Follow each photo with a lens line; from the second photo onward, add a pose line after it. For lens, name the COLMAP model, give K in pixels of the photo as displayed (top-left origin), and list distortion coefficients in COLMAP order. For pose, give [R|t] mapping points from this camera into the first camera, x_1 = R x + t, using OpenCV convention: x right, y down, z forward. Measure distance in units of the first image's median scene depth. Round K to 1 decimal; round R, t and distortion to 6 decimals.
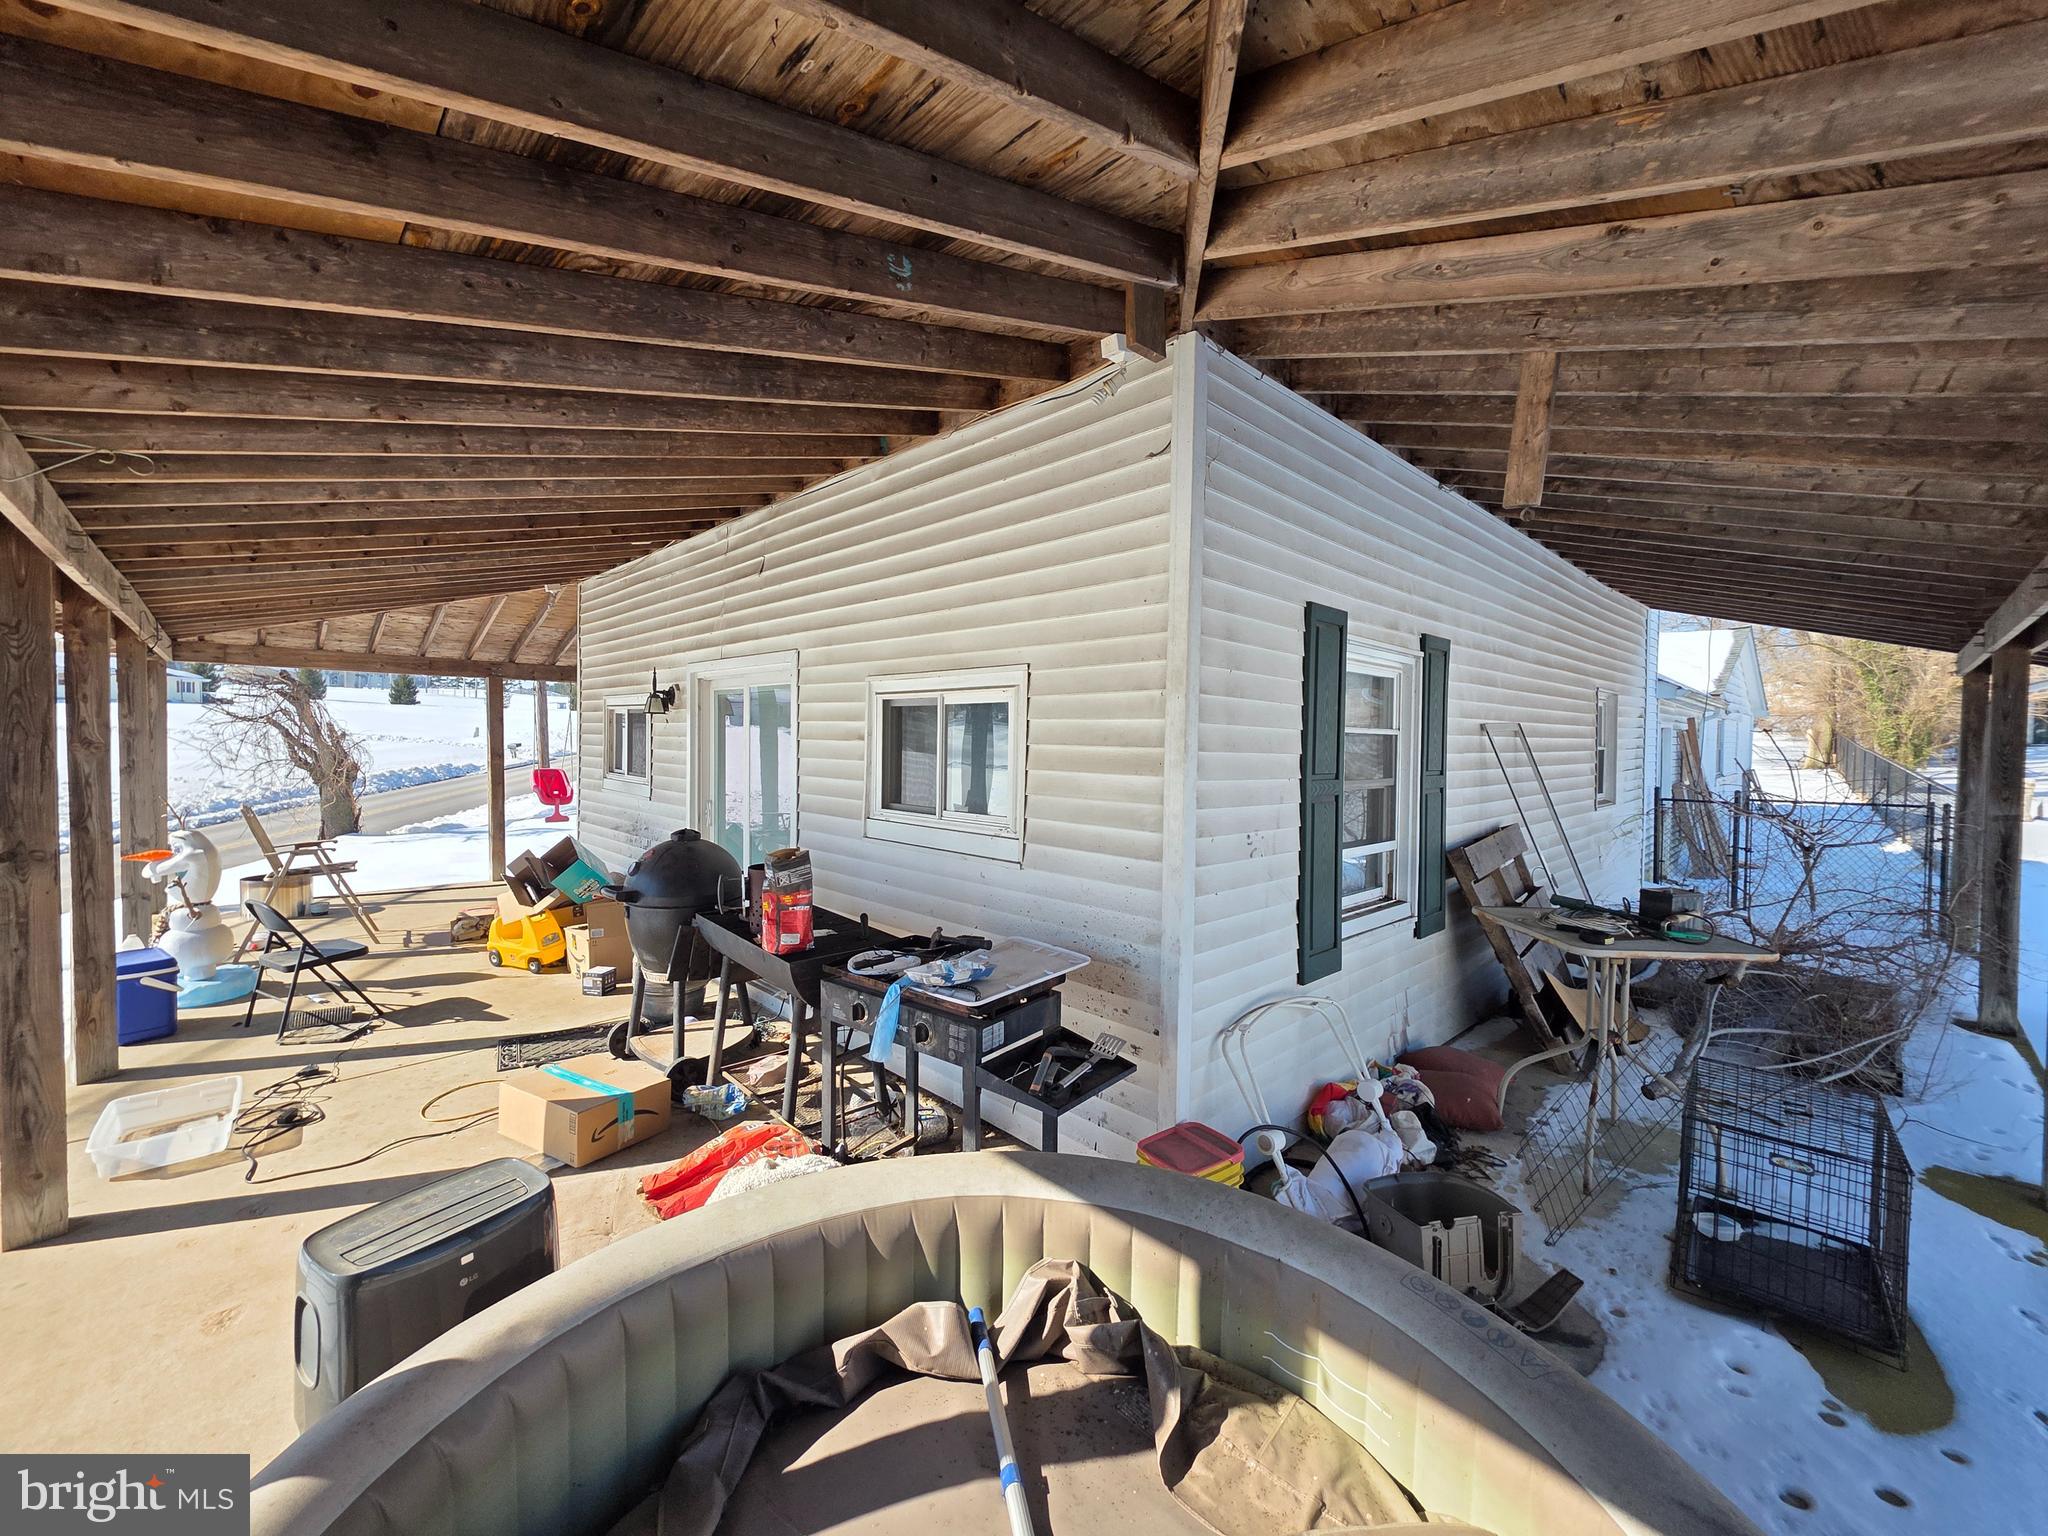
lens RADIAL K [[825.4, 0, 1019.7], [0, 825.4, 756.3], [0, 0, 1]] dist [0.003572, 0.000711]
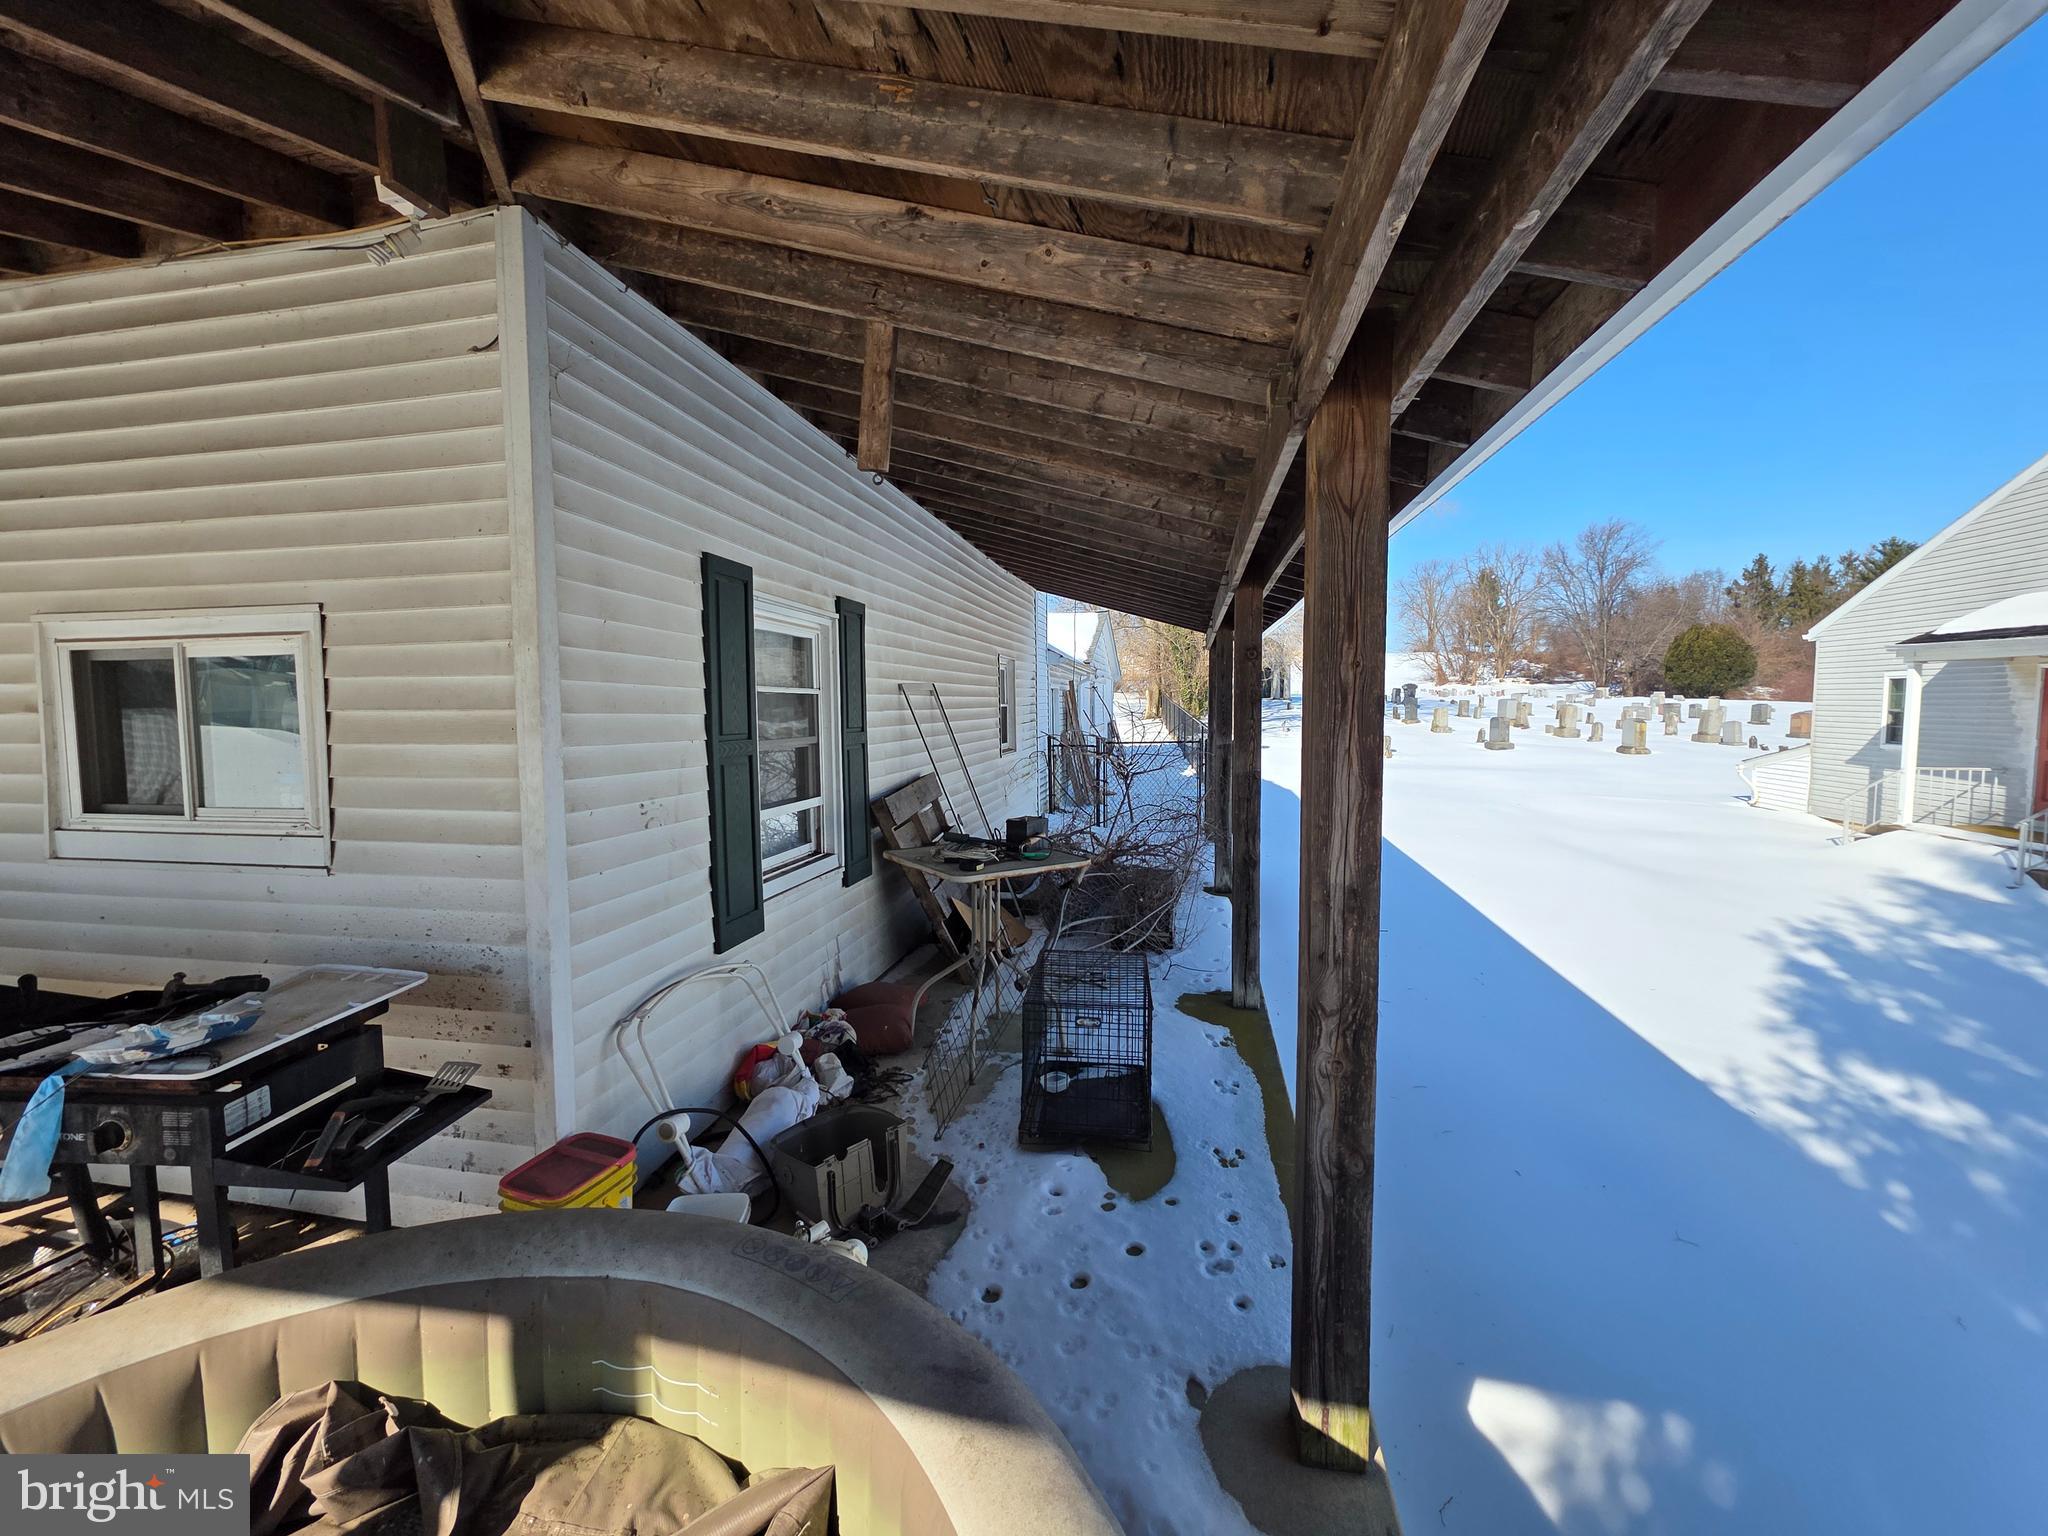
lens RADIAL K [[825.4, 0, 1019.7], [0, 825.4, 756.3], [0, 0, 1]] dist [0.003572, 0.000711]
pose [[0.821760, -0.055880, 0.567087, 0.116563], [0.032815, 0.998169, 0.050805, 0.011471], [-0.568887, -0.023140, 0.822090, 0.016554]]
